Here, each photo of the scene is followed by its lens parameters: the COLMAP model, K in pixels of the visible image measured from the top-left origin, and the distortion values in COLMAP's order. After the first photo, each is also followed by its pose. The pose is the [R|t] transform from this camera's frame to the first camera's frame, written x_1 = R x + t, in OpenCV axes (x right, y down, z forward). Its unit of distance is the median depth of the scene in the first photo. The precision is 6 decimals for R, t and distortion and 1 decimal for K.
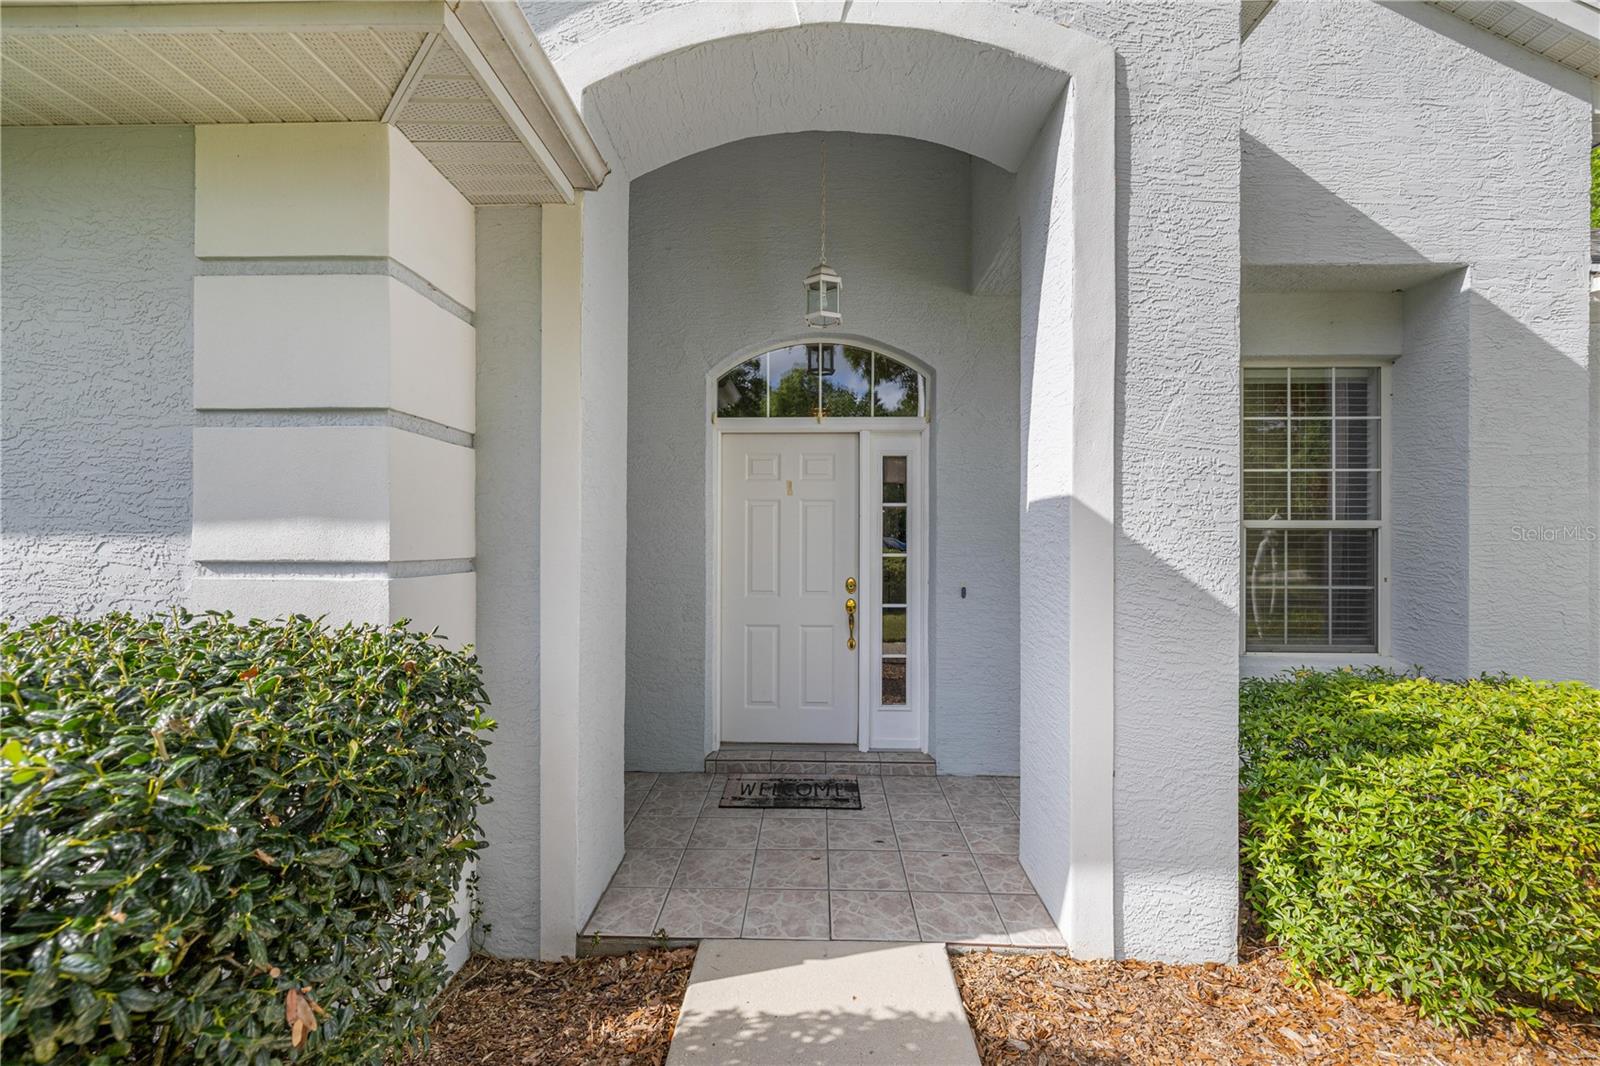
lens RADIAL K [[670.7, 0, 799.0], [0, 670.7, 535.4], [0, 0, 1]] dist [0.002021, 0.000586]
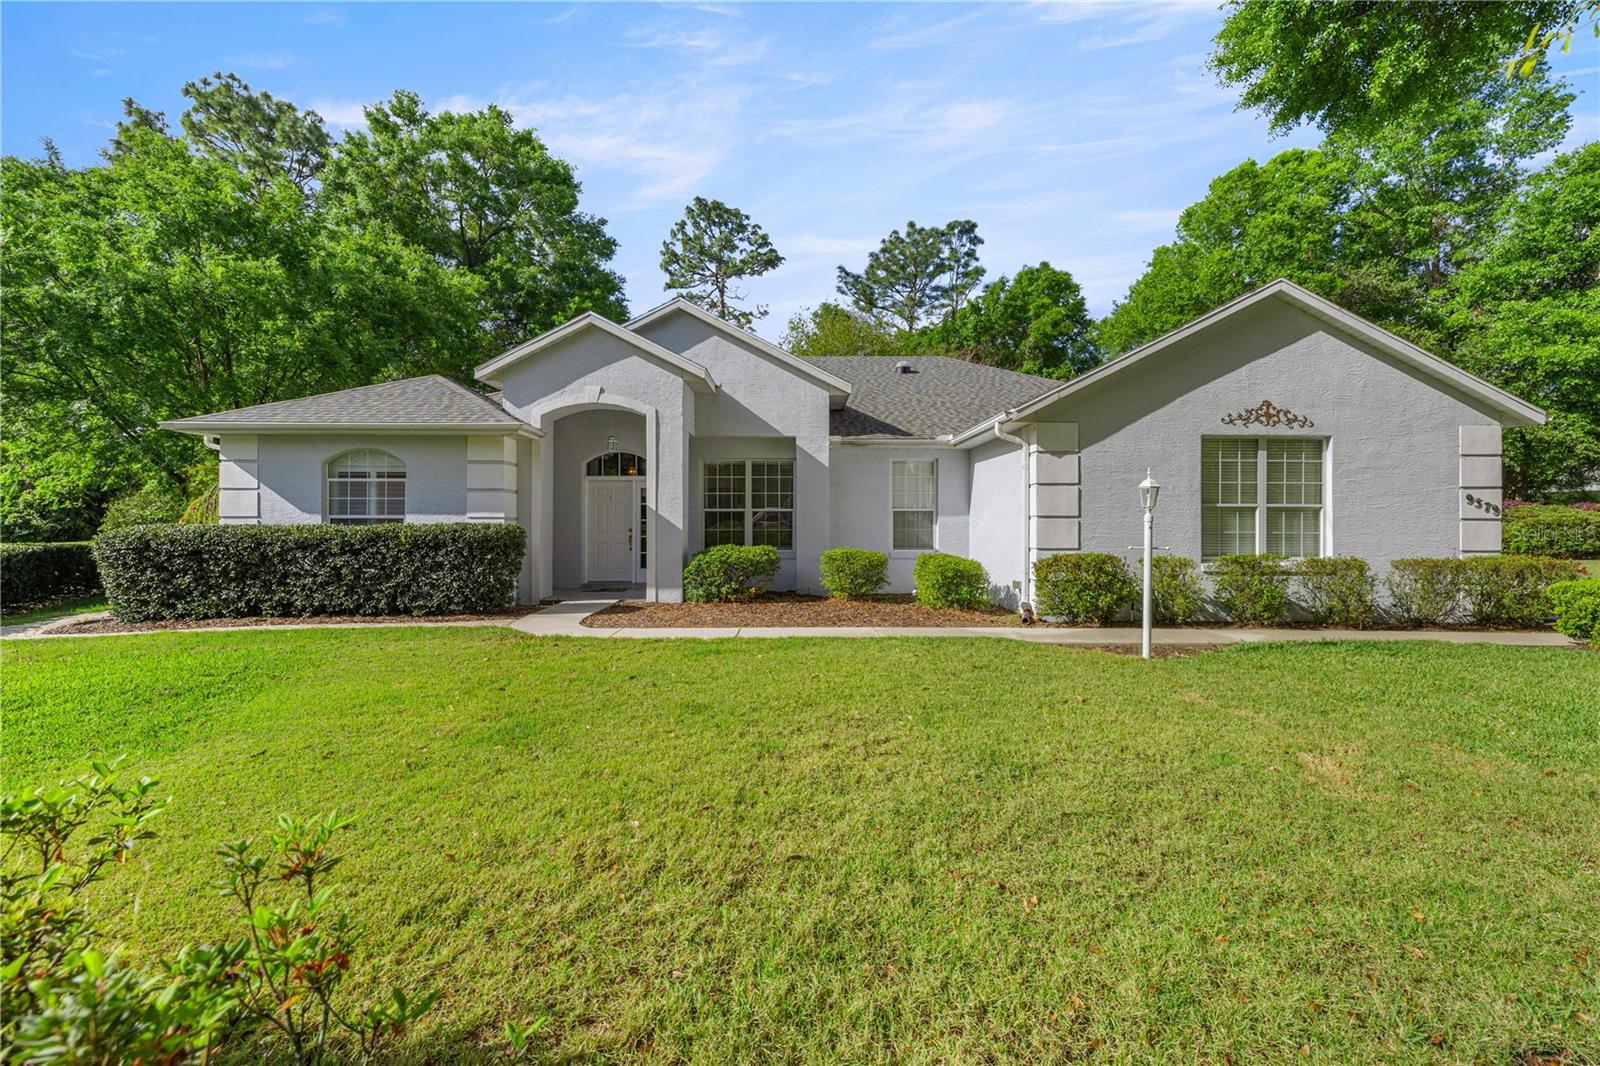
lens RADIAL K [[670.7, 0, 799.7], [0, 670.7, 528.6], [0, 0, 1]] dist [0.002021, 0.000586]
pose [[0.999203, -0.001776, 0.039884, 0.875786], [0.001326, 0.999935, 0.011321, 0.038778], [-0.039902, -0.011259, 0.999140, -2.535848]]
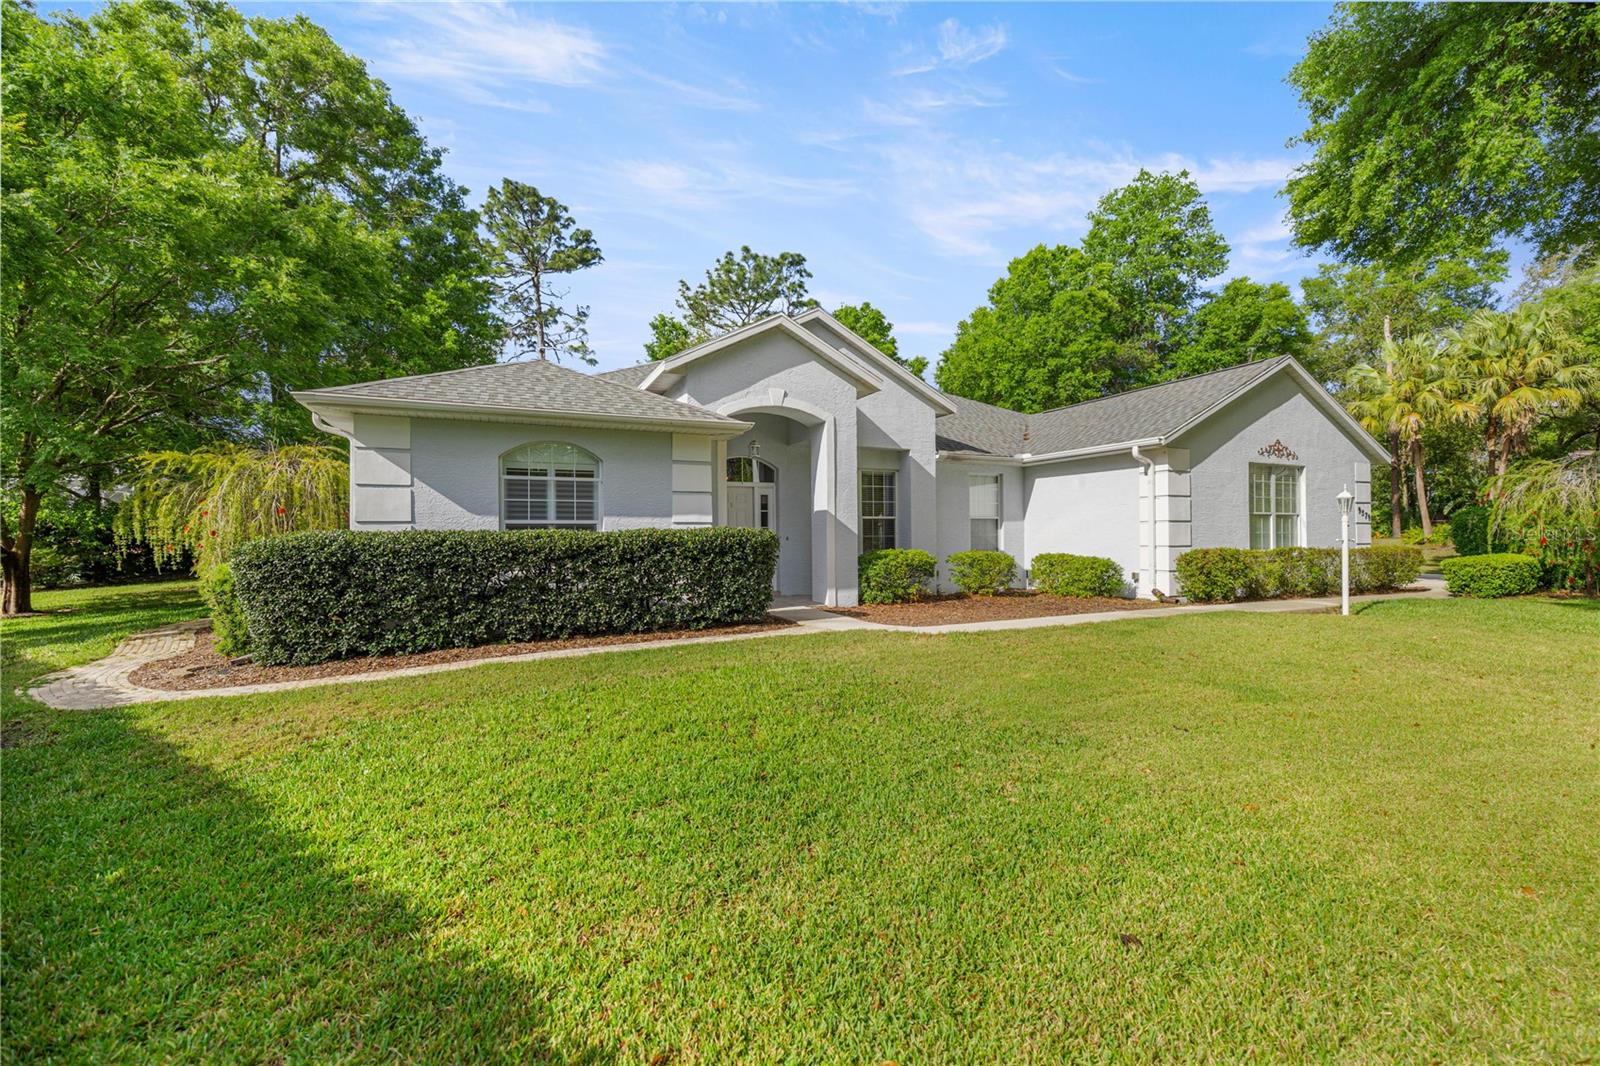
lens RADIAL K [[670.7, 0, 798.8], [0, 670.7, 533.8], [0, 0, 1]] dist [0.002021, 0.000586]
pose [[0.895990, -0.007596, 0.444009, -1.274771], [0.009812, 0.999948, -0.002694, 0.079796], [-0.443966, 0.006770, 0.896018, -2.141279]]
